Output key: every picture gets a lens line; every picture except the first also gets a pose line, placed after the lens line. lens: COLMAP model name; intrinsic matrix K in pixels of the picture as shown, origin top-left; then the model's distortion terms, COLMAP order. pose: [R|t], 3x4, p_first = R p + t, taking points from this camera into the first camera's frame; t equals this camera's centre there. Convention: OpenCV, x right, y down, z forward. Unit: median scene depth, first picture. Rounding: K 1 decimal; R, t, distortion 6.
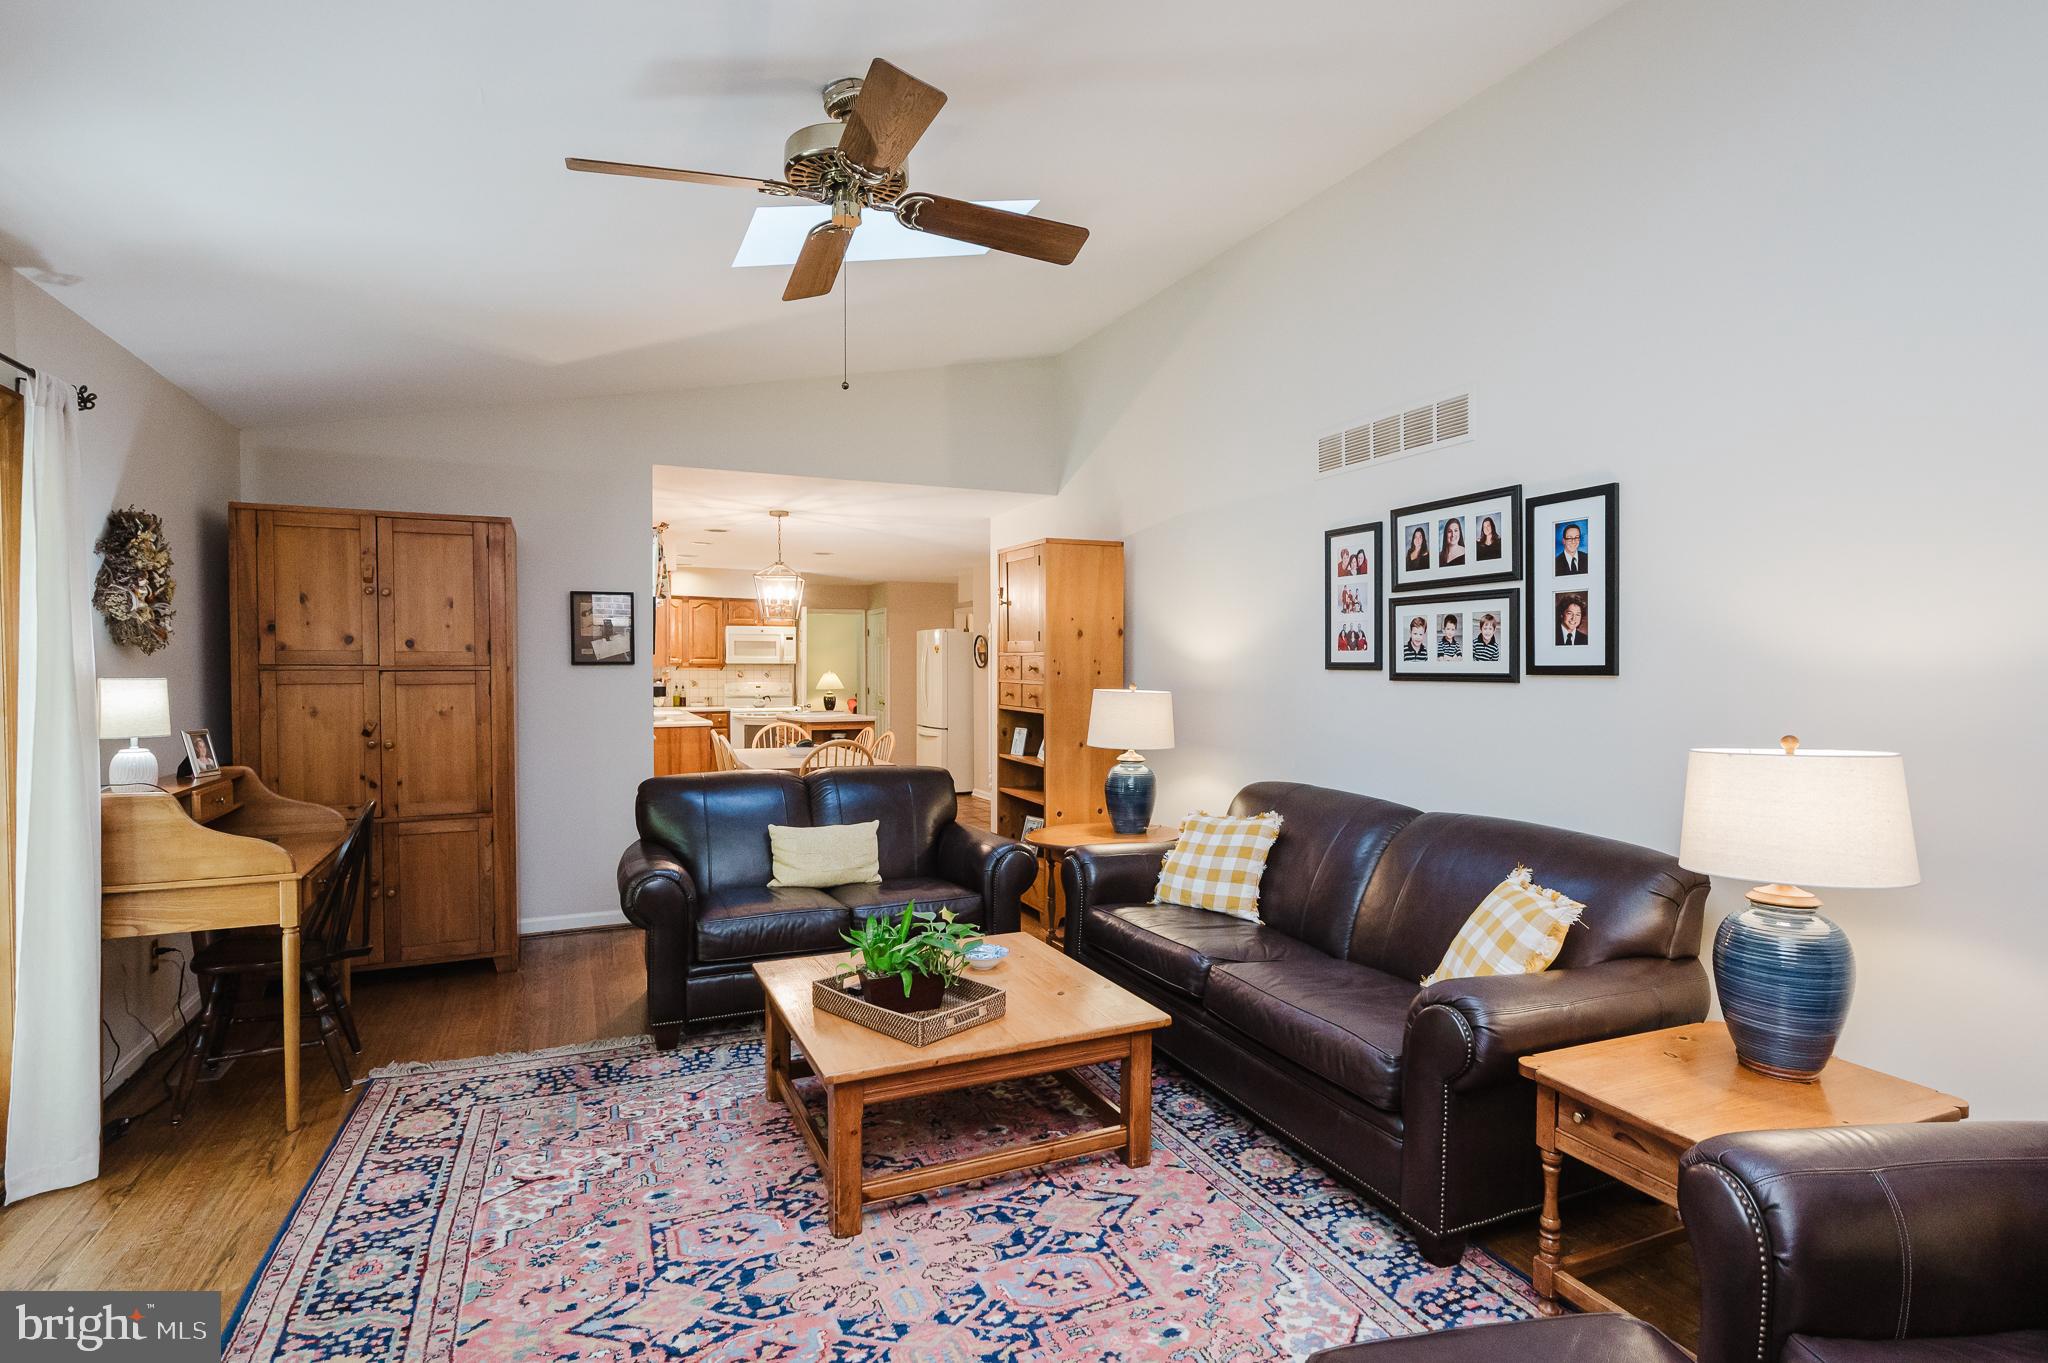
lens RADIAL K [[989.0, 0, 1025.7], [0, 989.0, 669.0], [0, 0, 1]] dist [-0.023963, 0.000806]
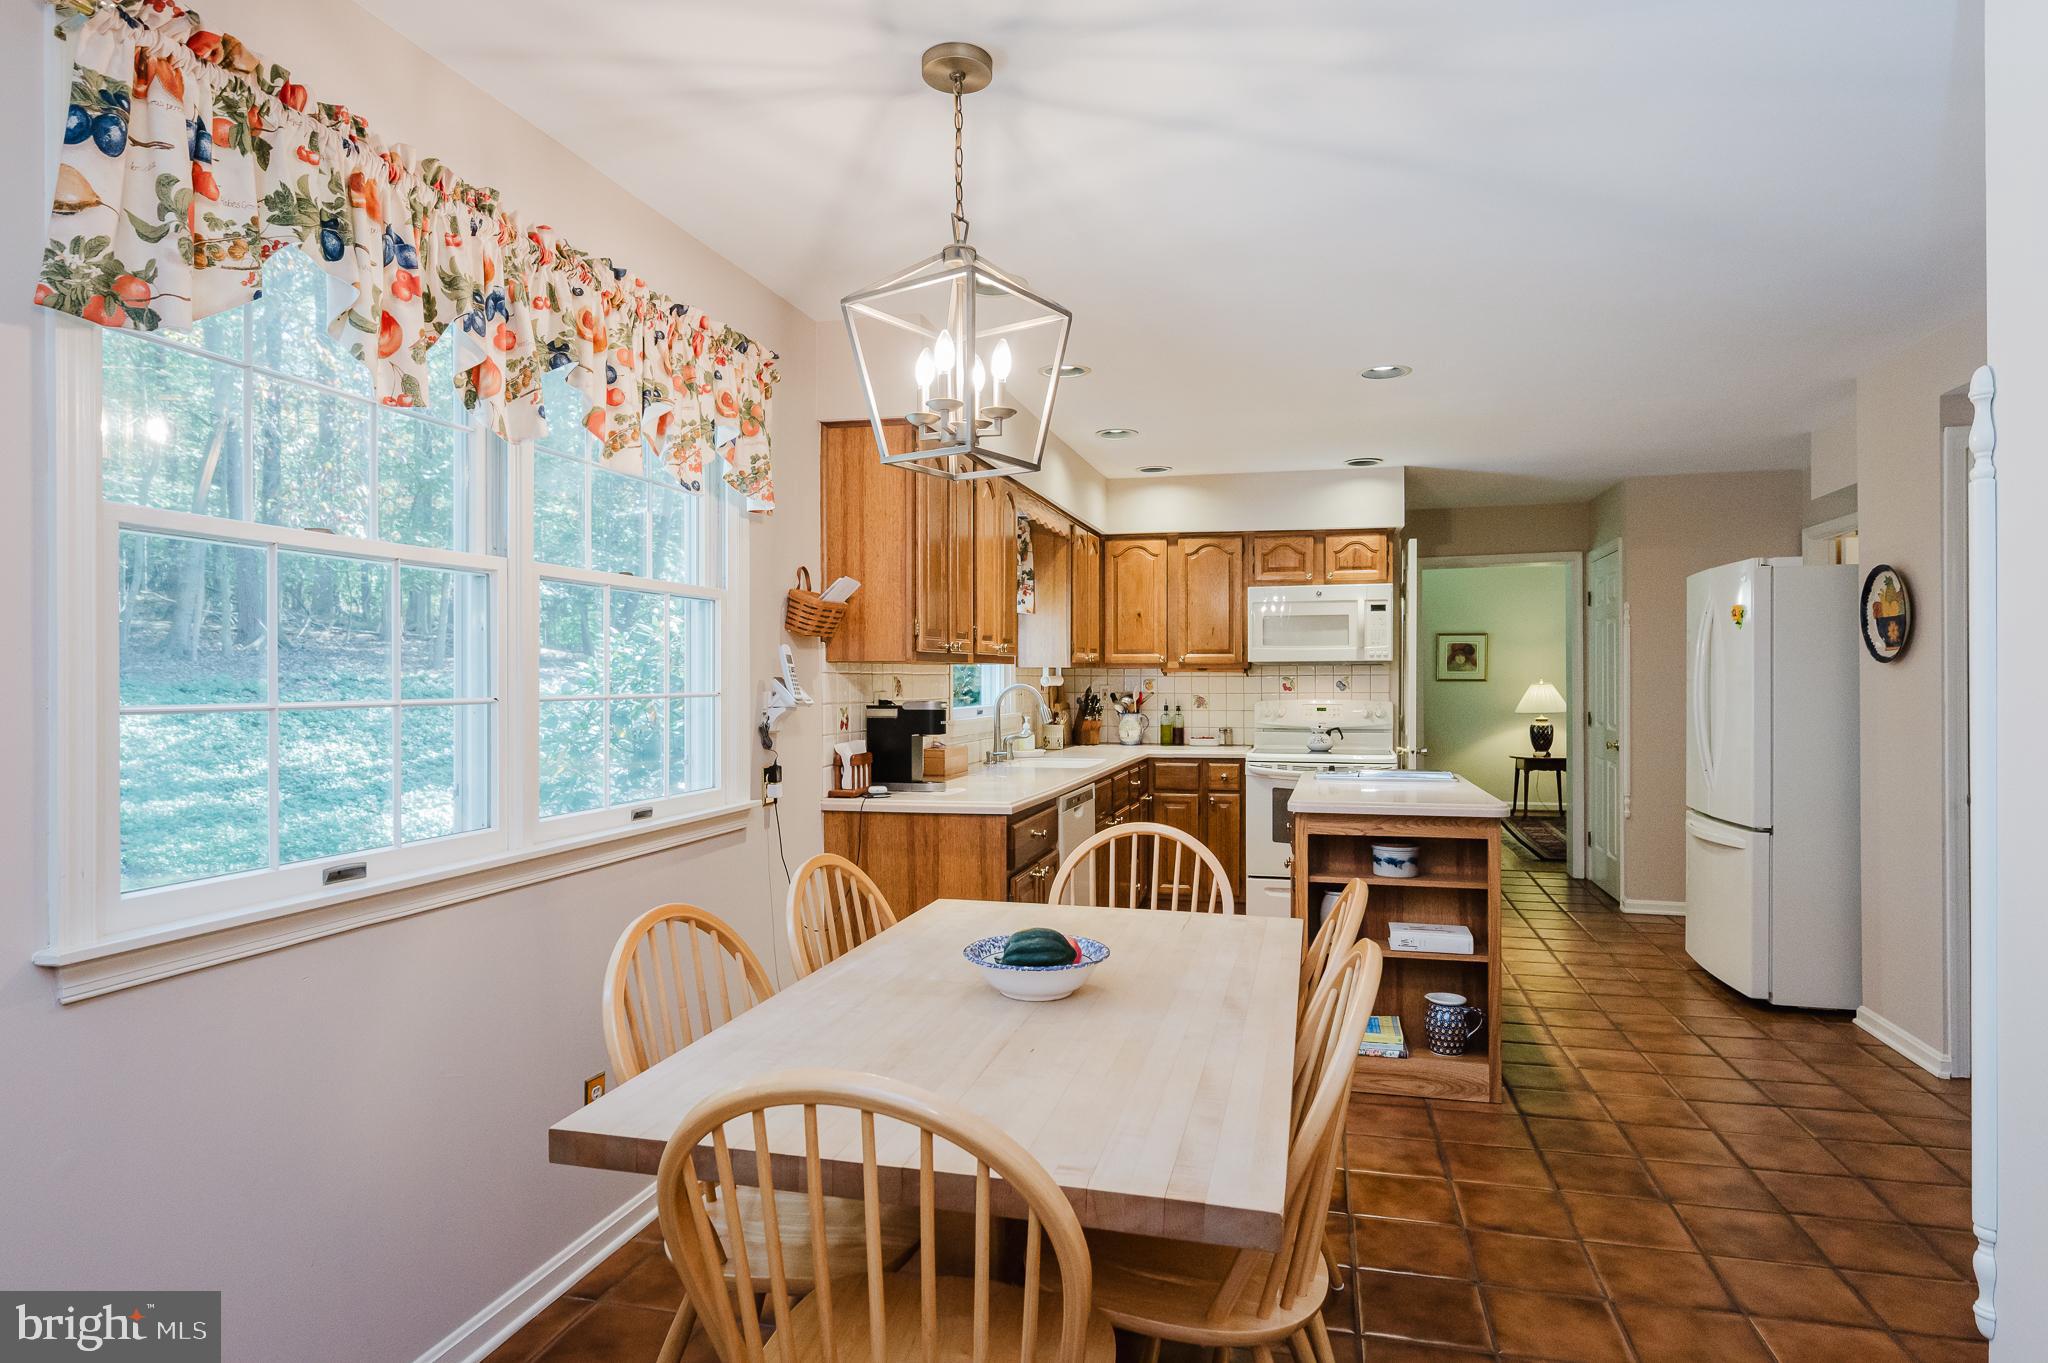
lens RADIAL K [[1154.4, 0, 1024.0], [0, 1154.4, 681.5], [0, 0, 1]] dist [0.001808, 0.000306]
pose [[0.775084, 0.000565, -0.631858, -0.021687], [0.001136, 0.999997, 0.002287, 0.002647], [0.631857, -0.002491, 0.775081, 0.466670]]
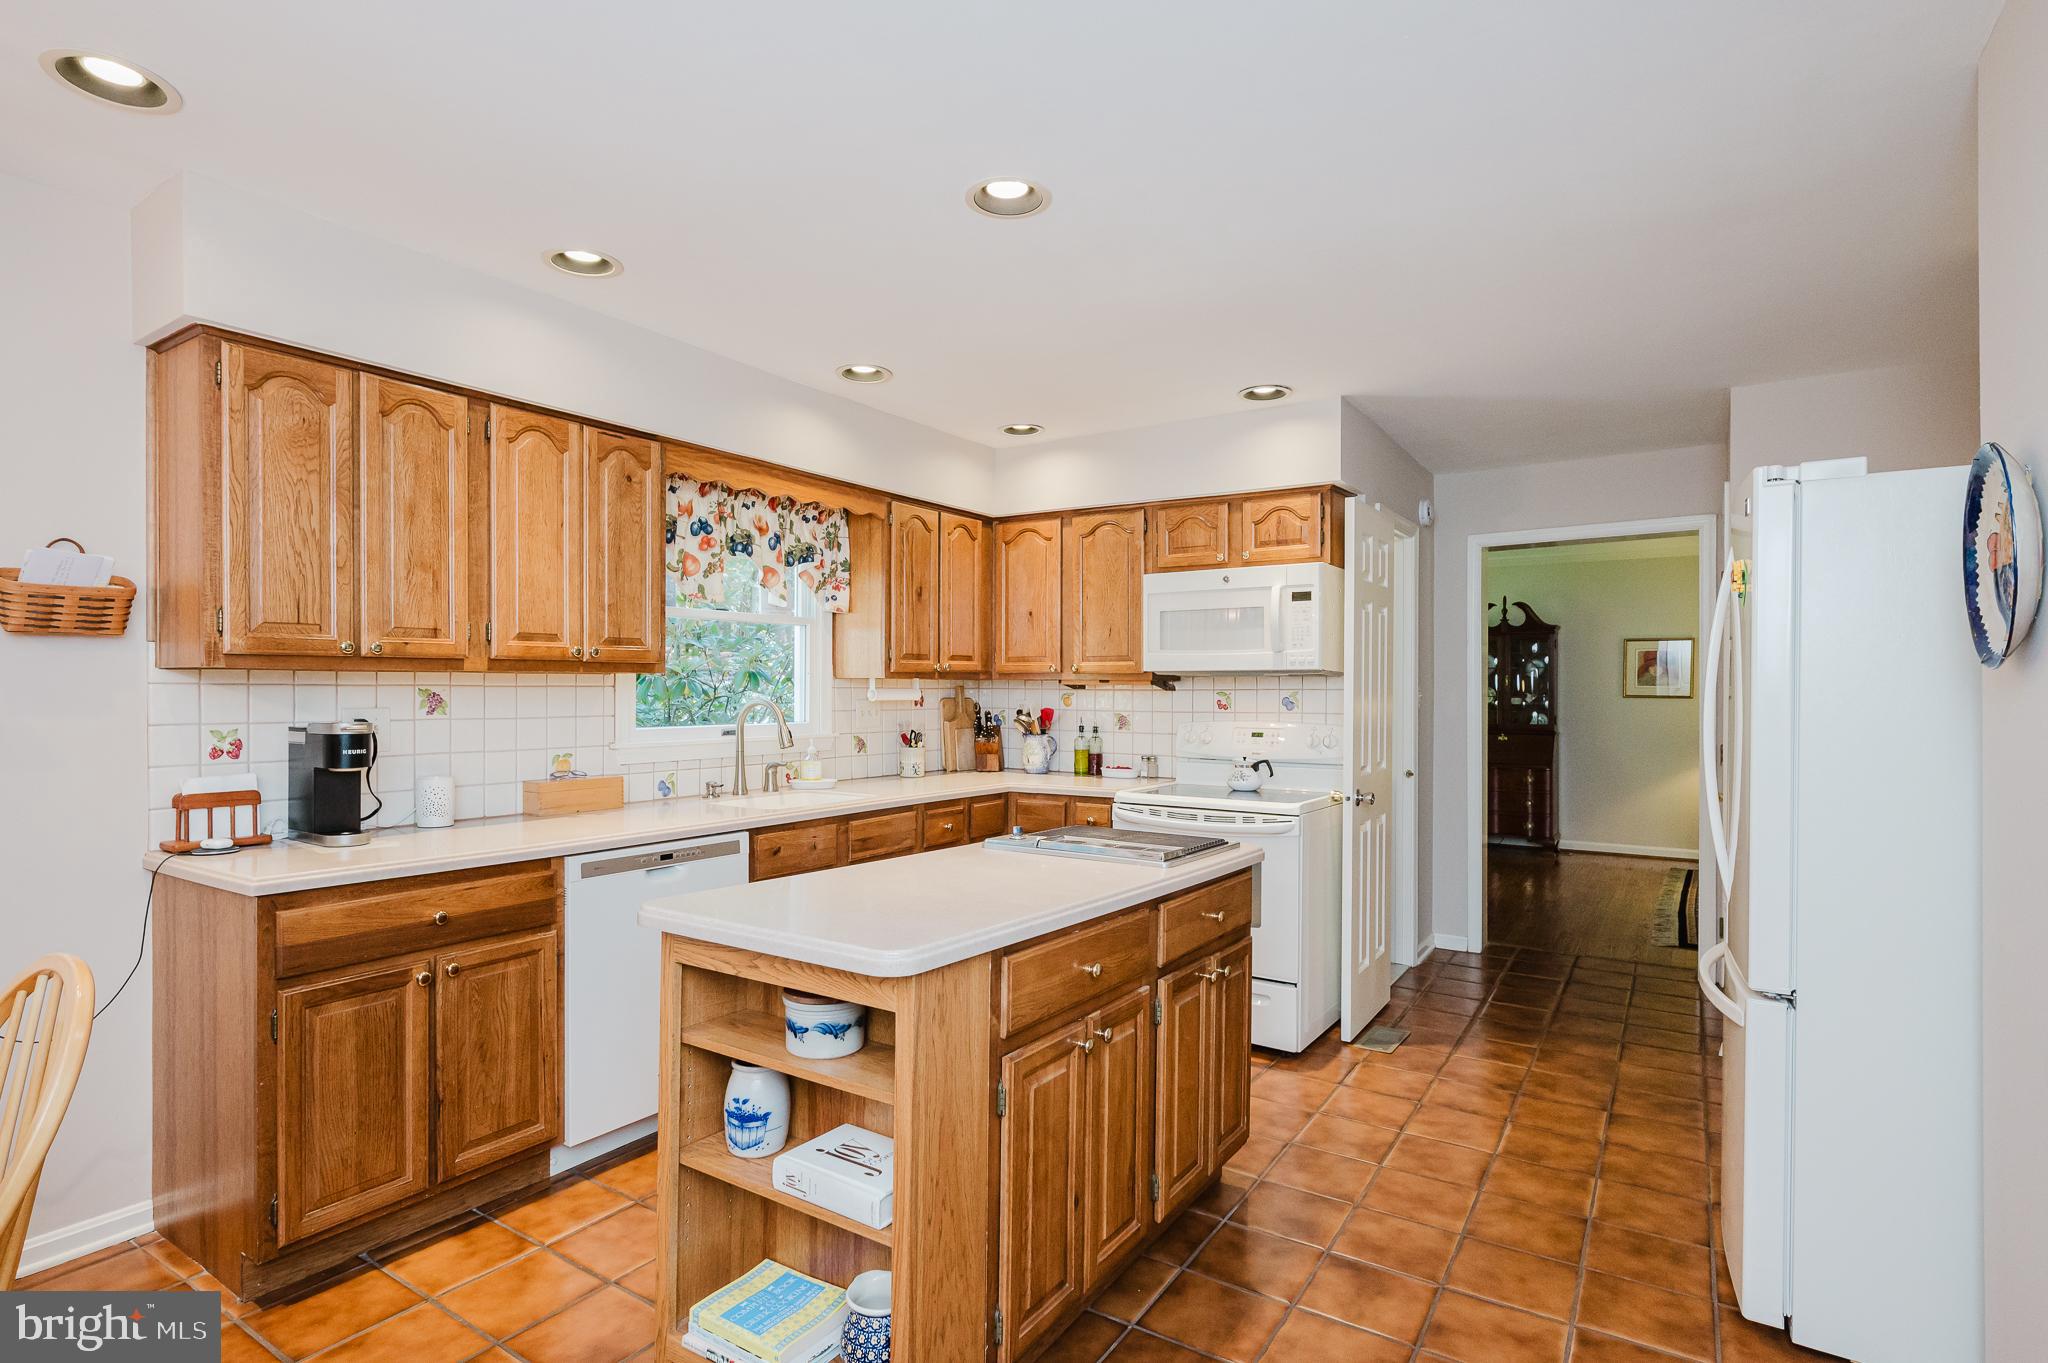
lens RADIAL K [[1025.3, 0, 1024.0], [0, 1025.3, 681.5], [0, 0, 1]] dist [0.000666, -0.000339]
pose [[0.527376, -0.004153, -0.849622, 0.009642], [-0.004952, 0.999956, -0.007961, 0.001460], [0.849618, 0.008406, 0.527332, 0.736721]]
